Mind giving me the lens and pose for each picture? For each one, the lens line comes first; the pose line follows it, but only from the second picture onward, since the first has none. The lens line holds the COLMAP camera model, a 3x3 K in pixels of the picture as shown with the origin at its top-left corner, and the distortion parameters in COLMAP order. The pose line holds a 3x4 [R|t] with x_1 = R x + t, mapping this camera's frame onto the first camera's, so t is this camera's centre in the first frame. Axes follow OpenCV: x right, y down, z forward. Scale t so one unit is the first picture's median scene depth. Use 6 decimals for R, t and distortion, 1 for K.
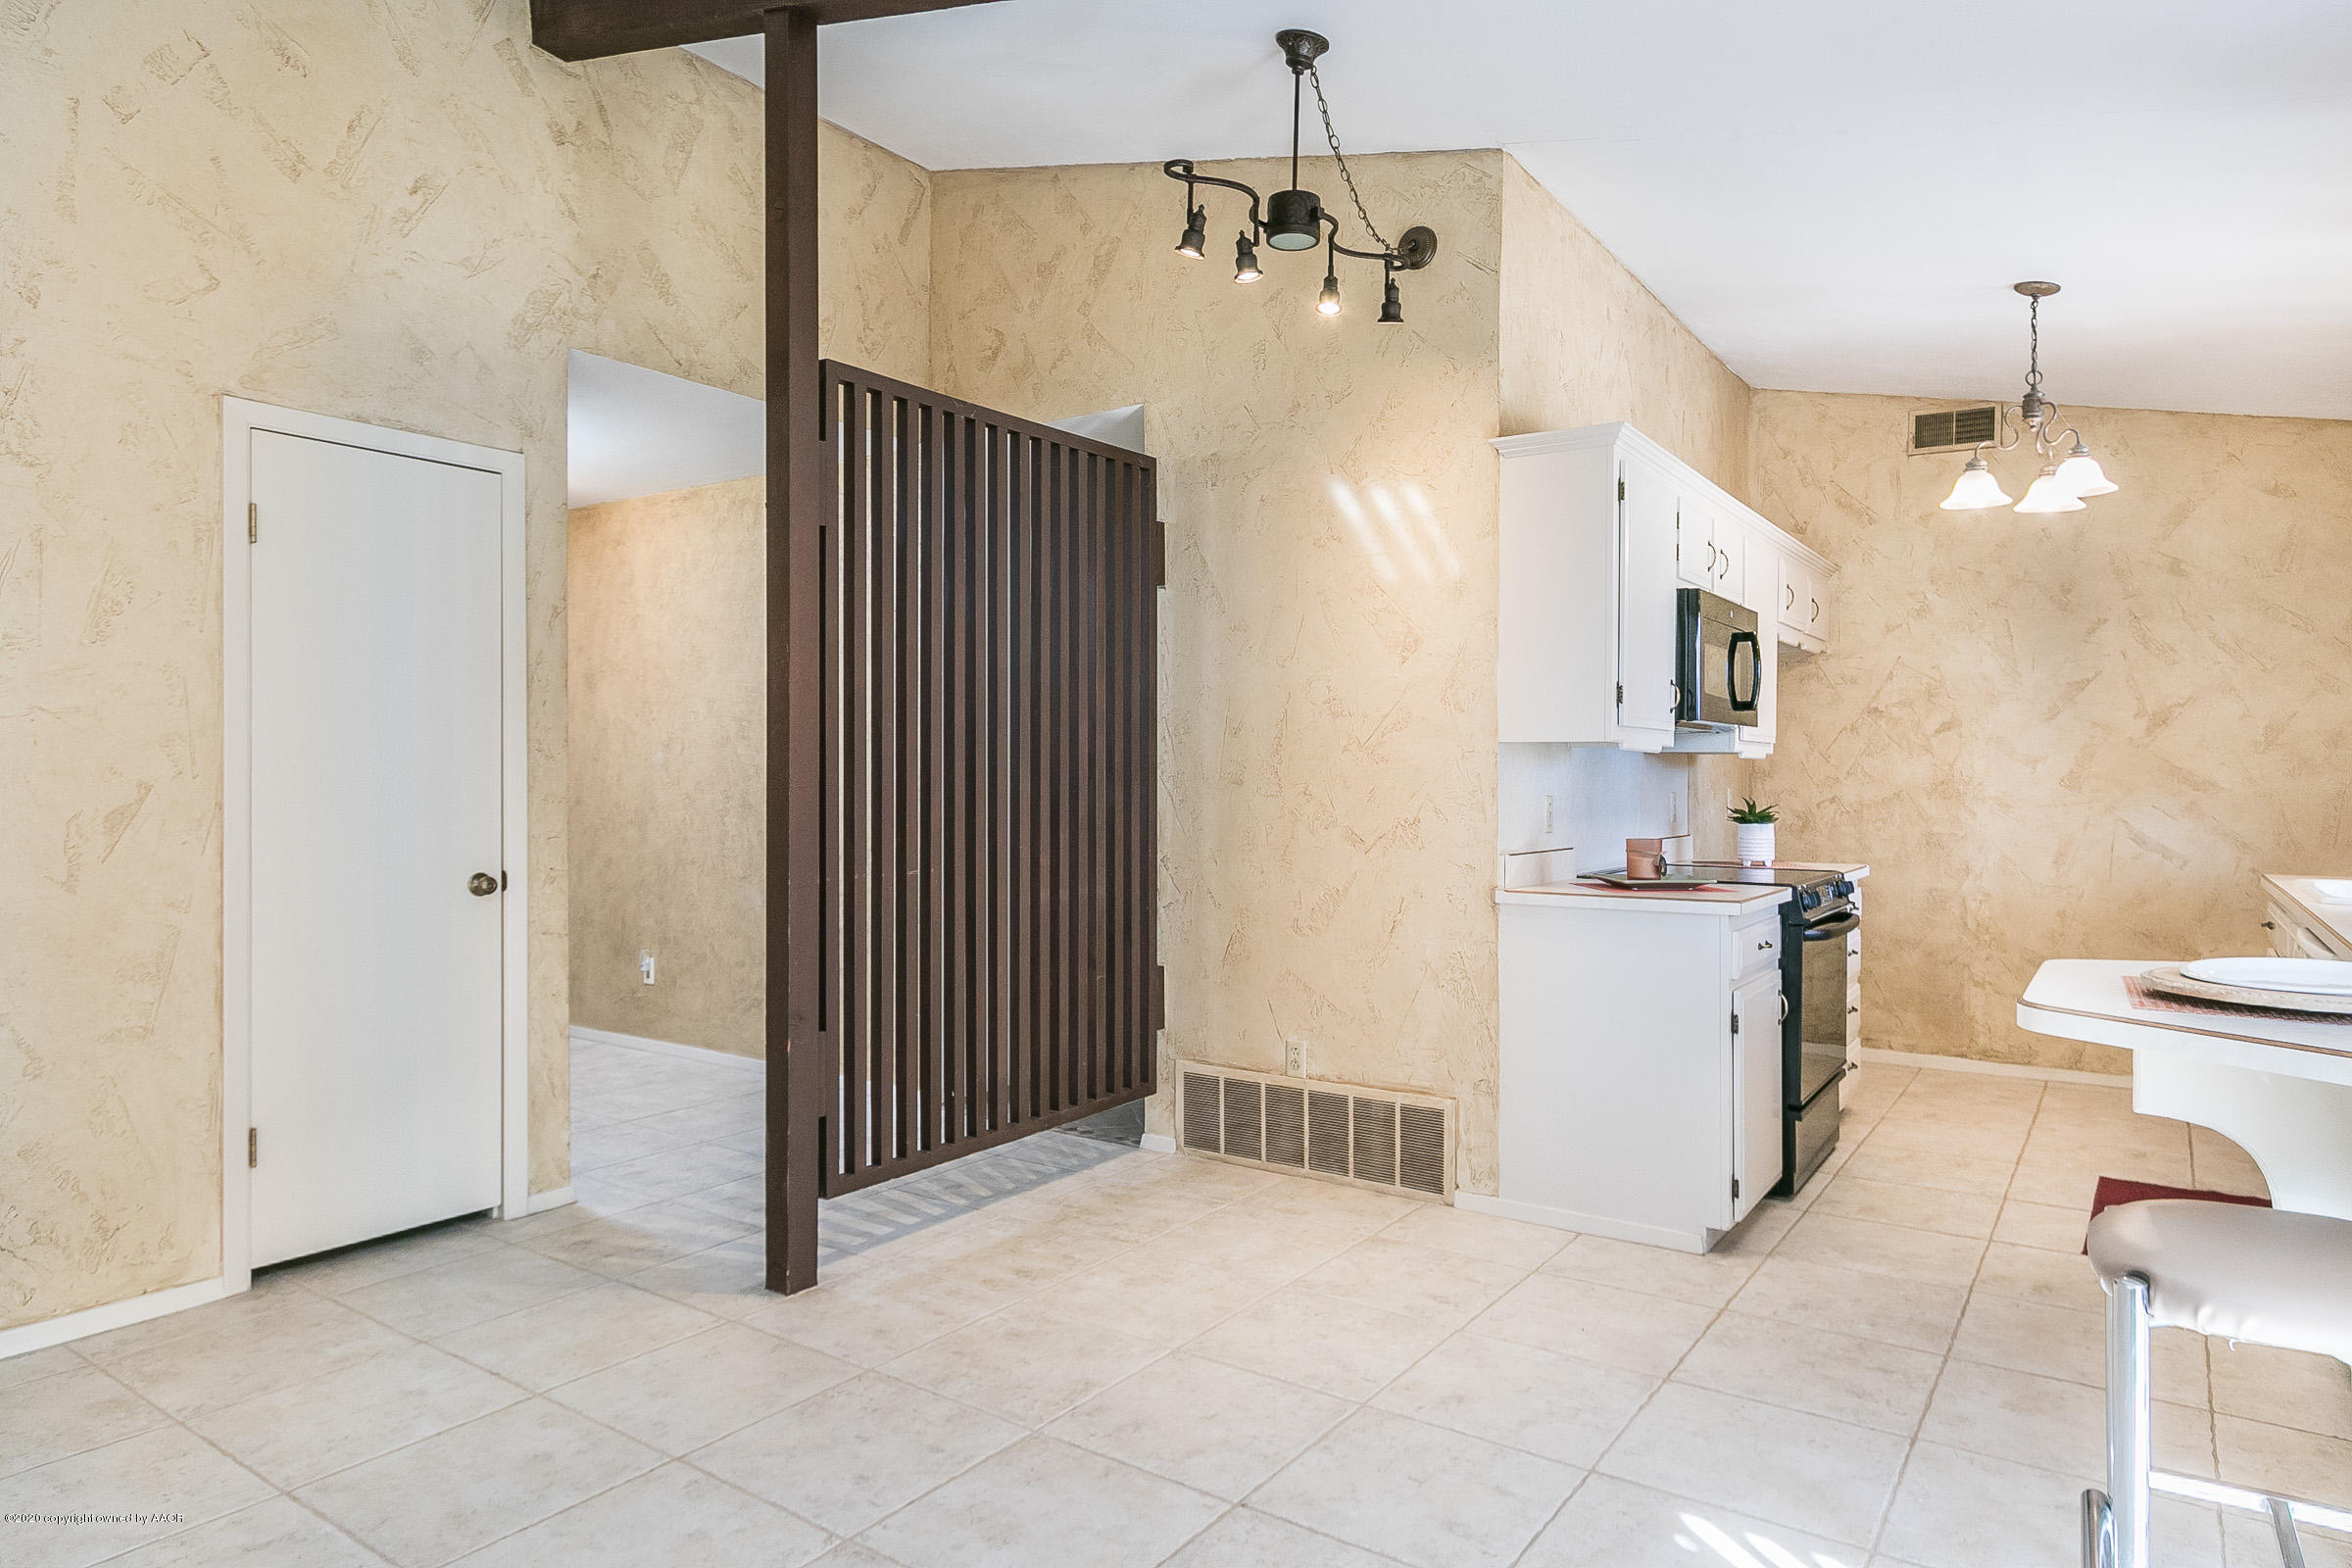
lens RADIAL K [[1388.1, 0, 1176.8], [0, 1388.1, 781.6], [0, 0, 1]] dist [-0.012637, 0.000352]
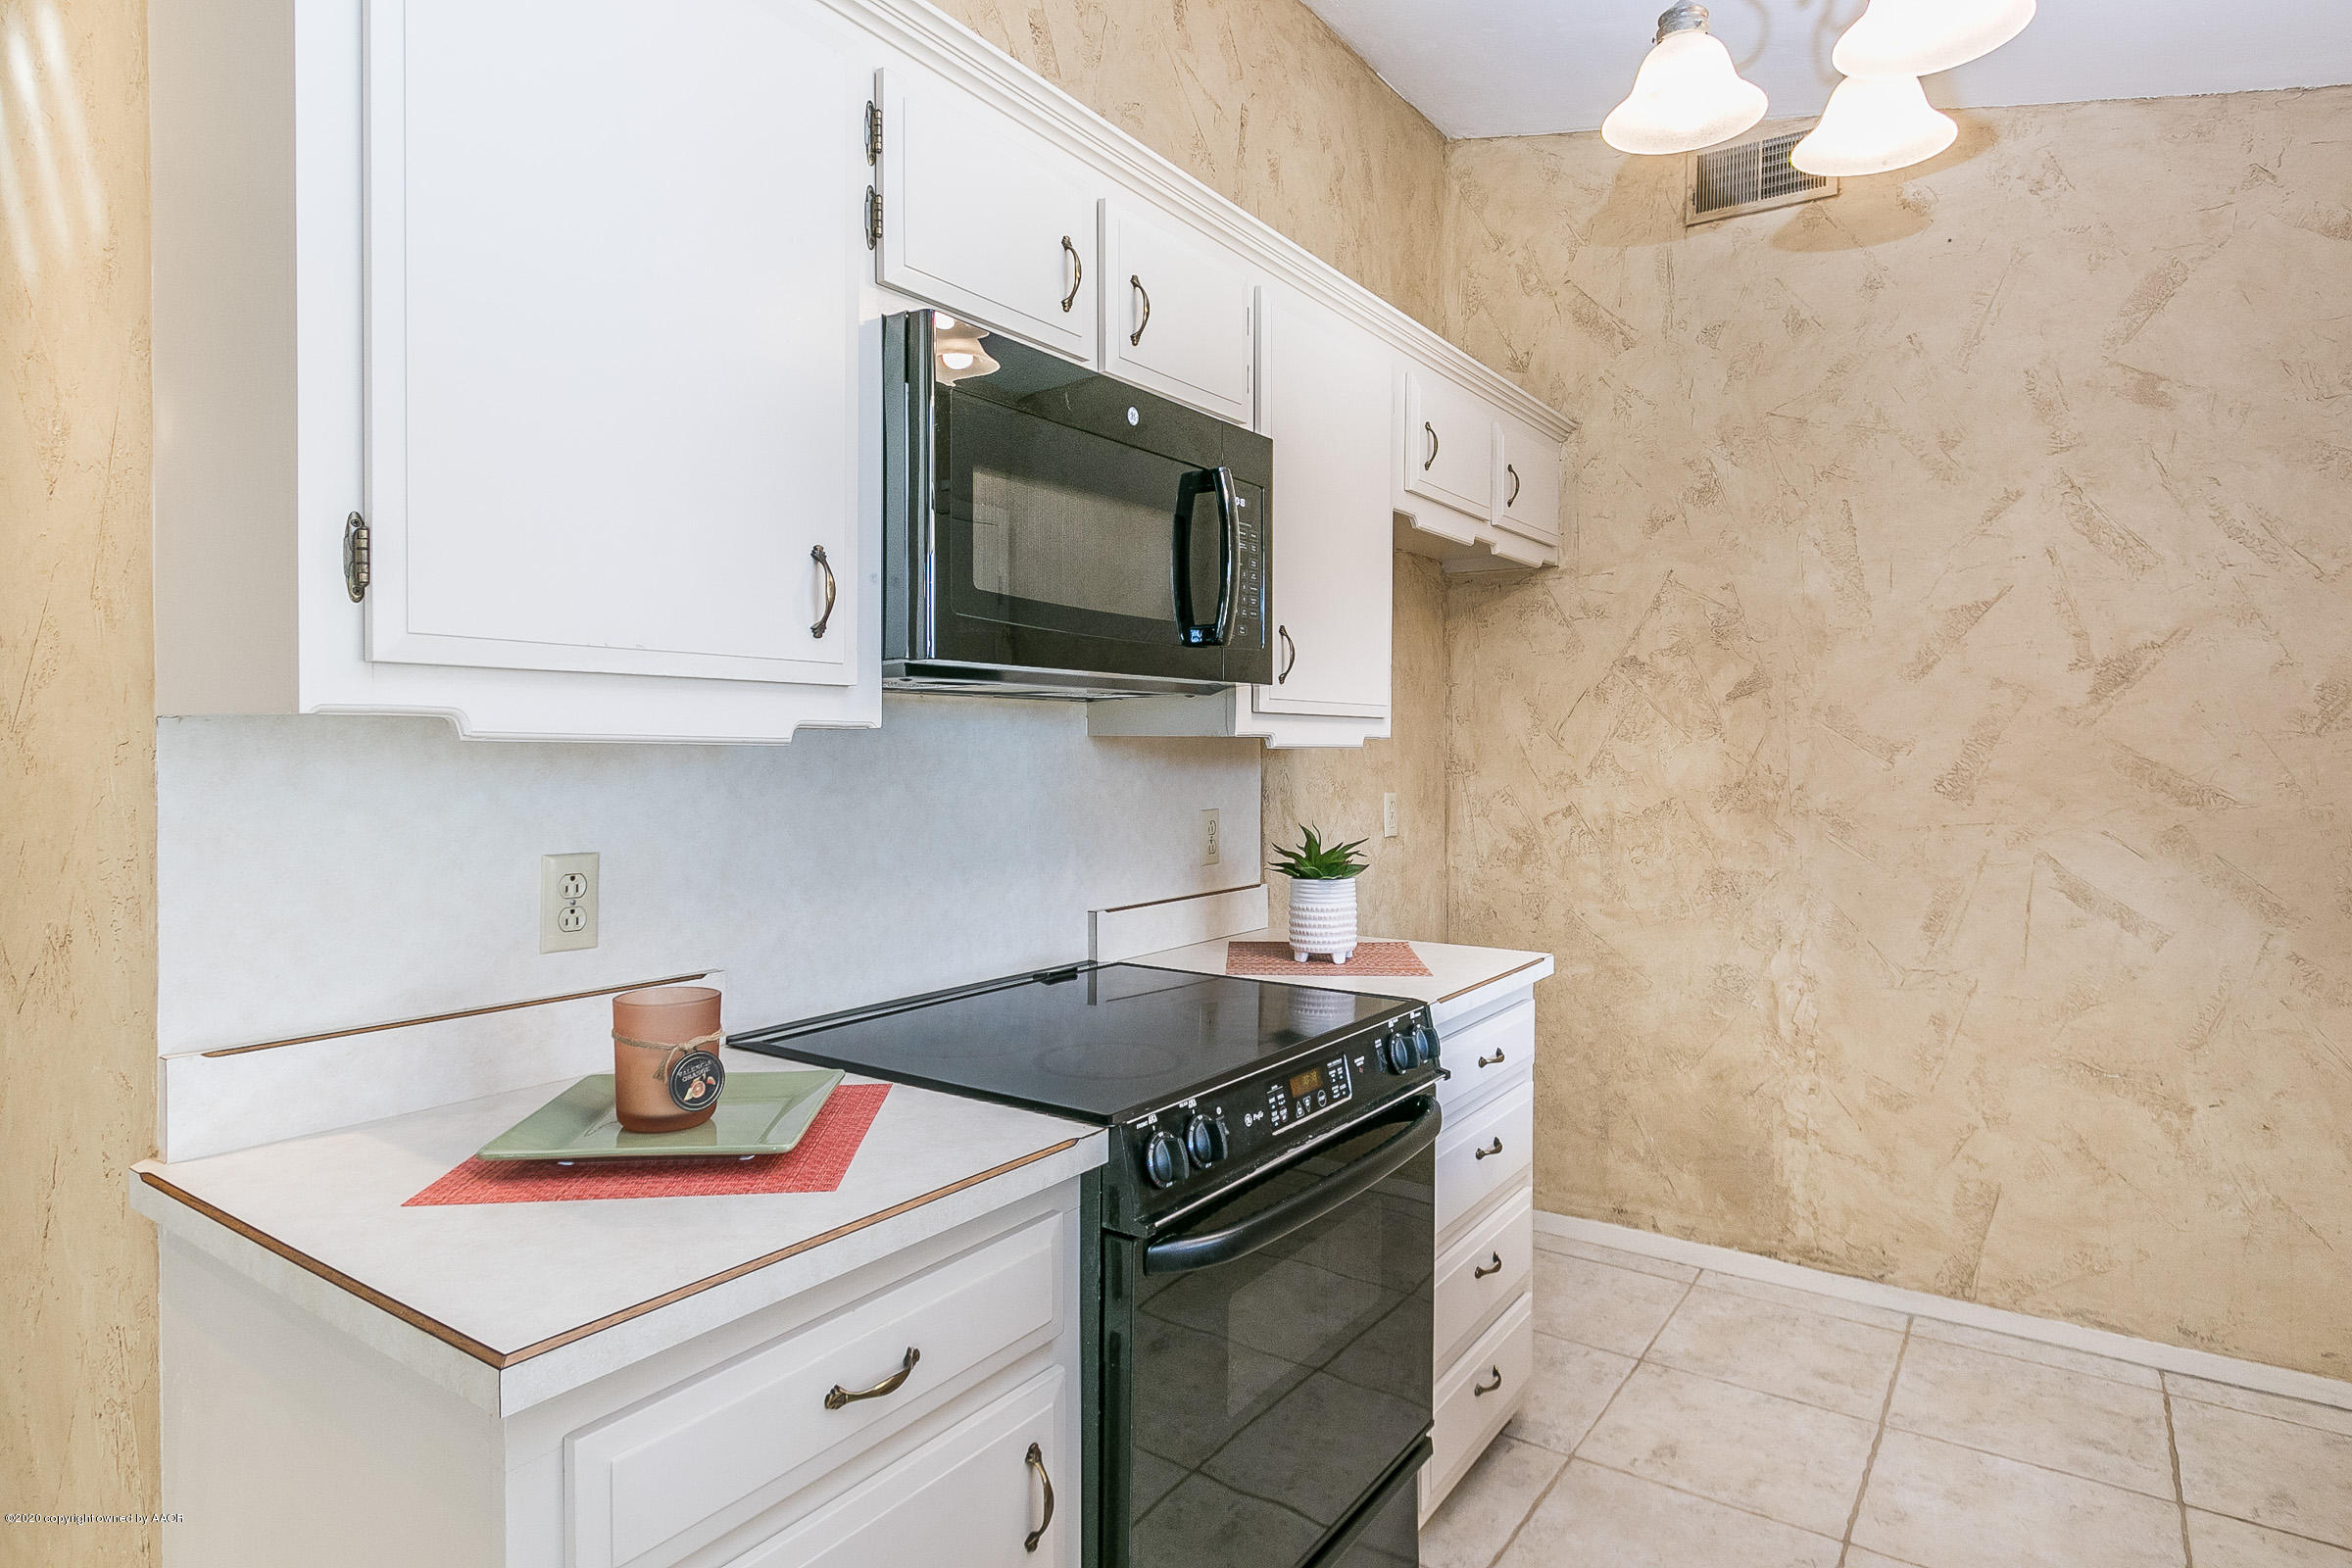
lens RADIAL K [[1297.6, 0, 1184.0], [0, 1297.6, 764.8], [0, 0, 1]] dist [-0.001022, -0.000122]
pose [[0.999918, -0.001662, 0.012724, 0.405050], [0.001533, 0.999948, 0.010124, -0.017437], [-0.012740, -0.010104, 0.999868, 0.590254]]
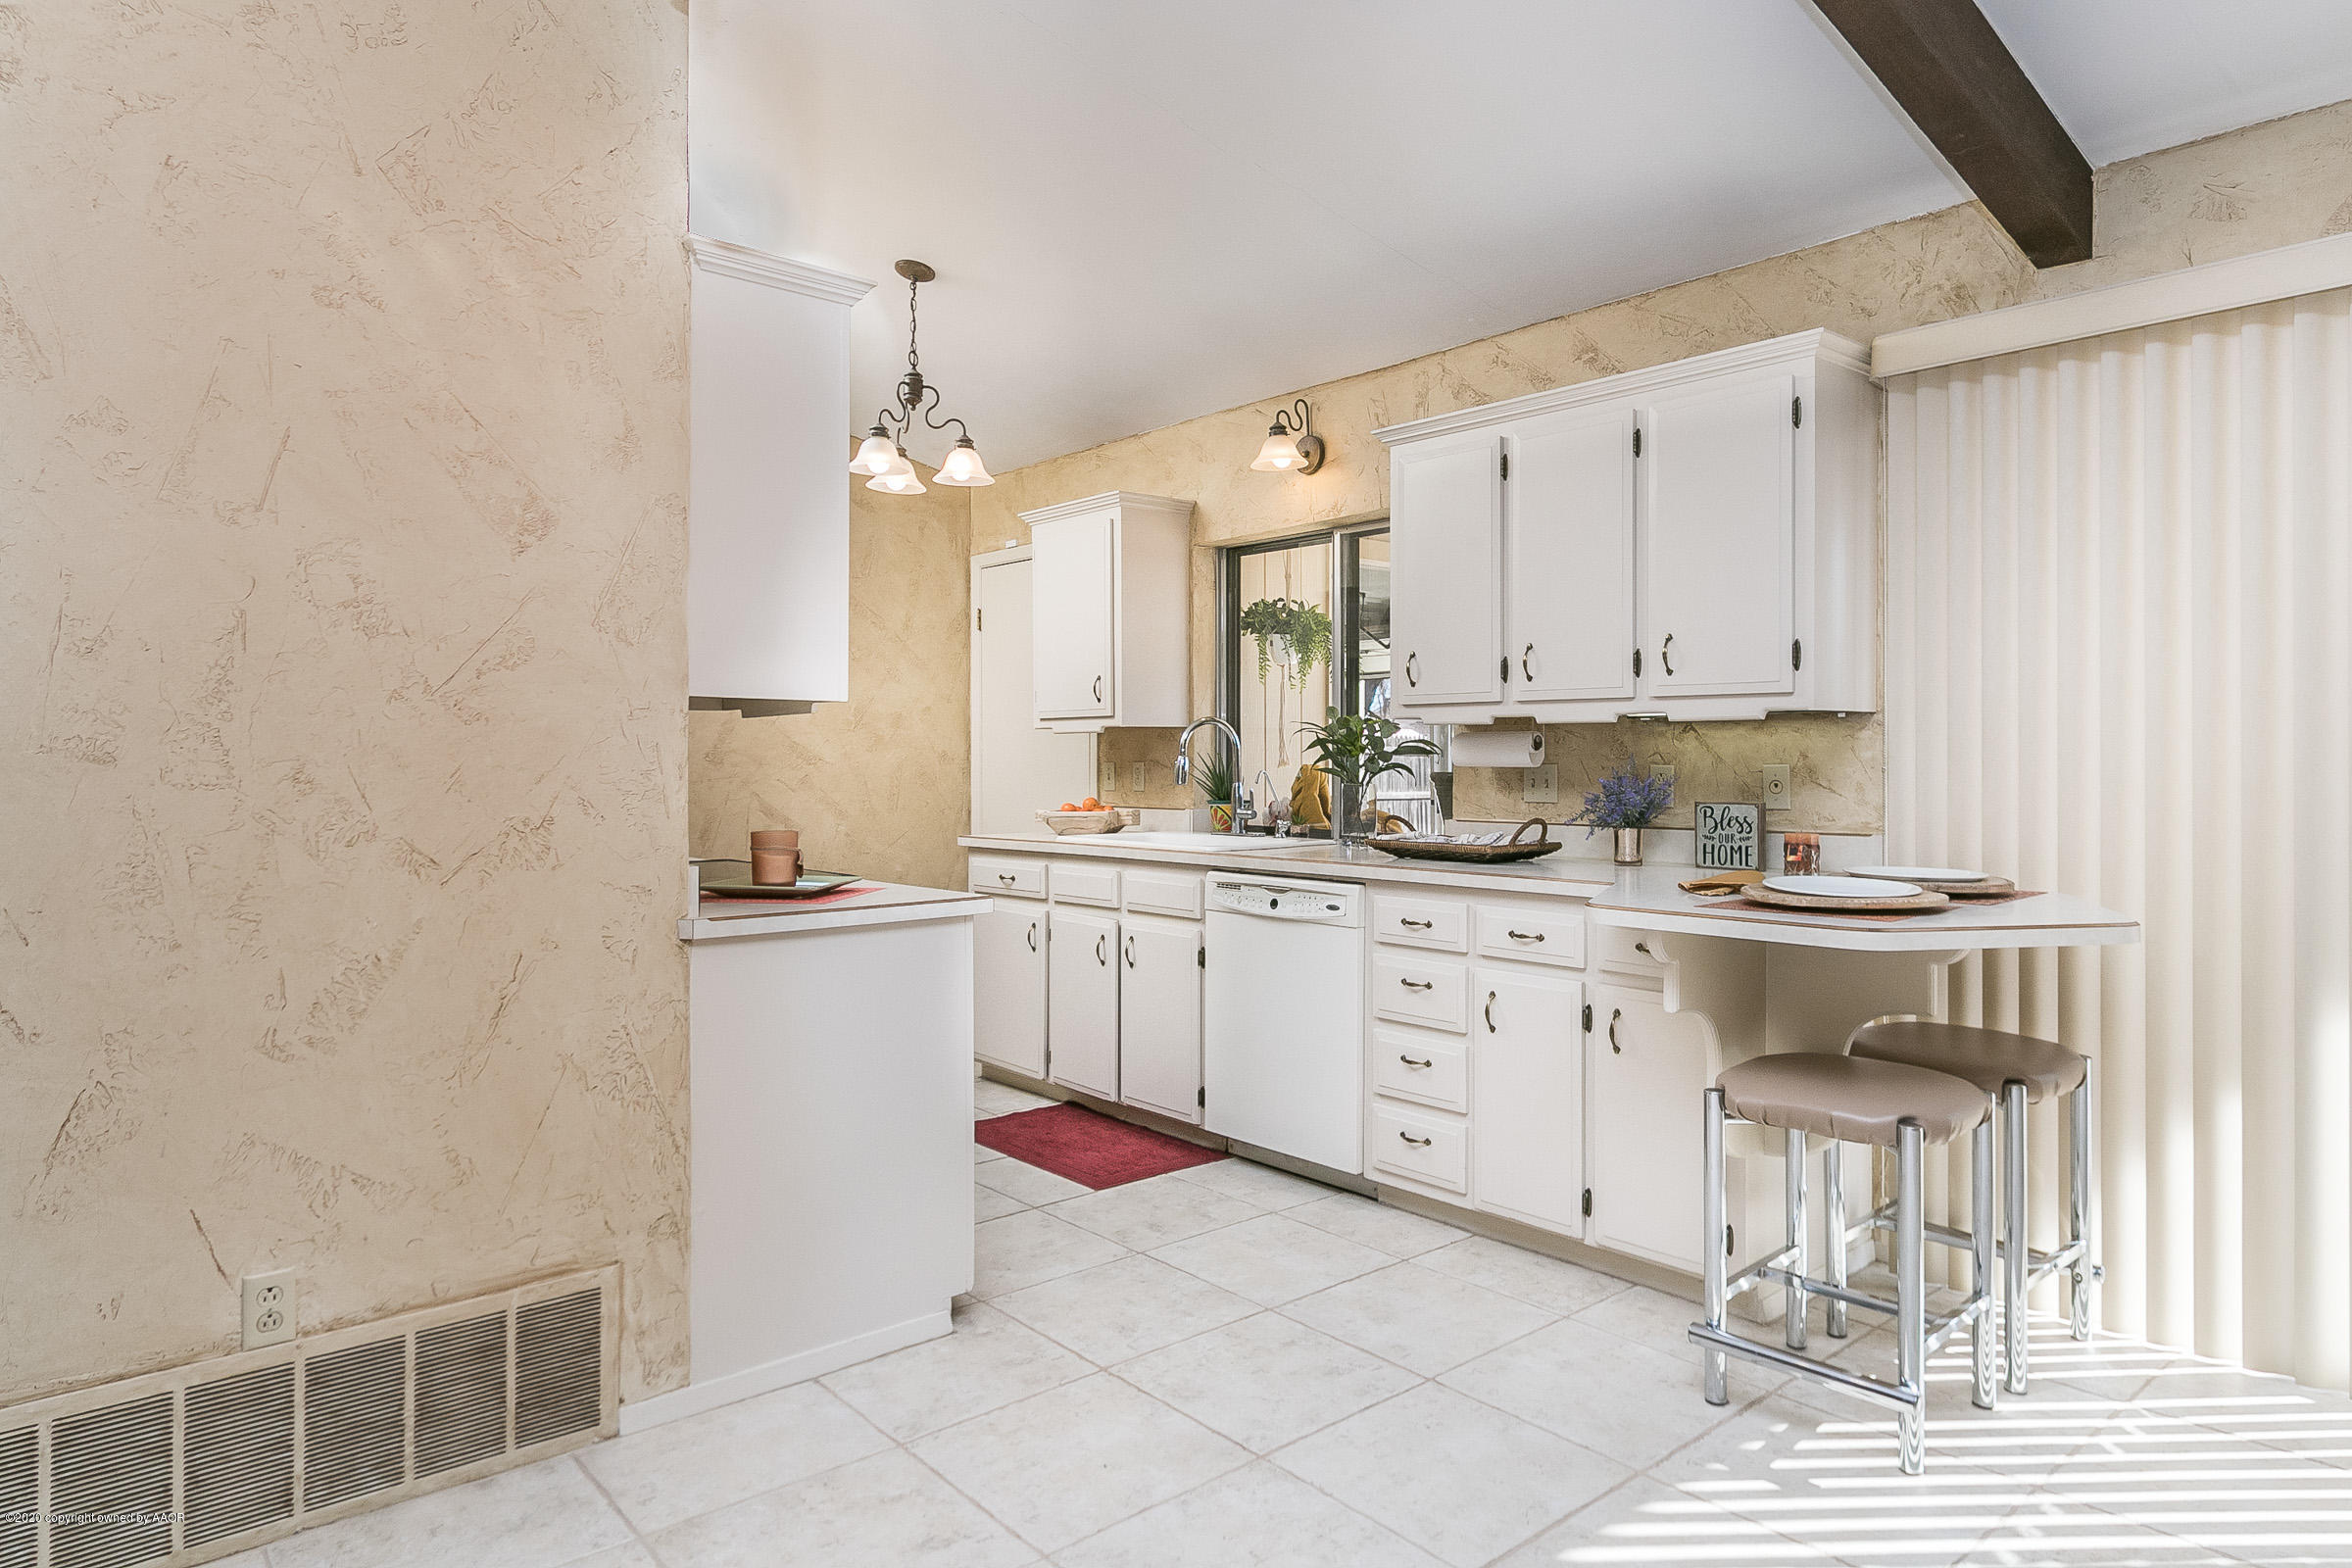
lens RADIAL K [[1388.1, 0, 1191.2], [0, 1388.1, 752.0], [0, 0, 1]] dist [-0.012637, 0.000352]
pose [[0.236220, 0.001461, 0.971698, -0.302430], [0.004553, 0.999986, -0.002610, 0.001122], [-0.971689, 0.005041, 0.236210, 0.526137]]
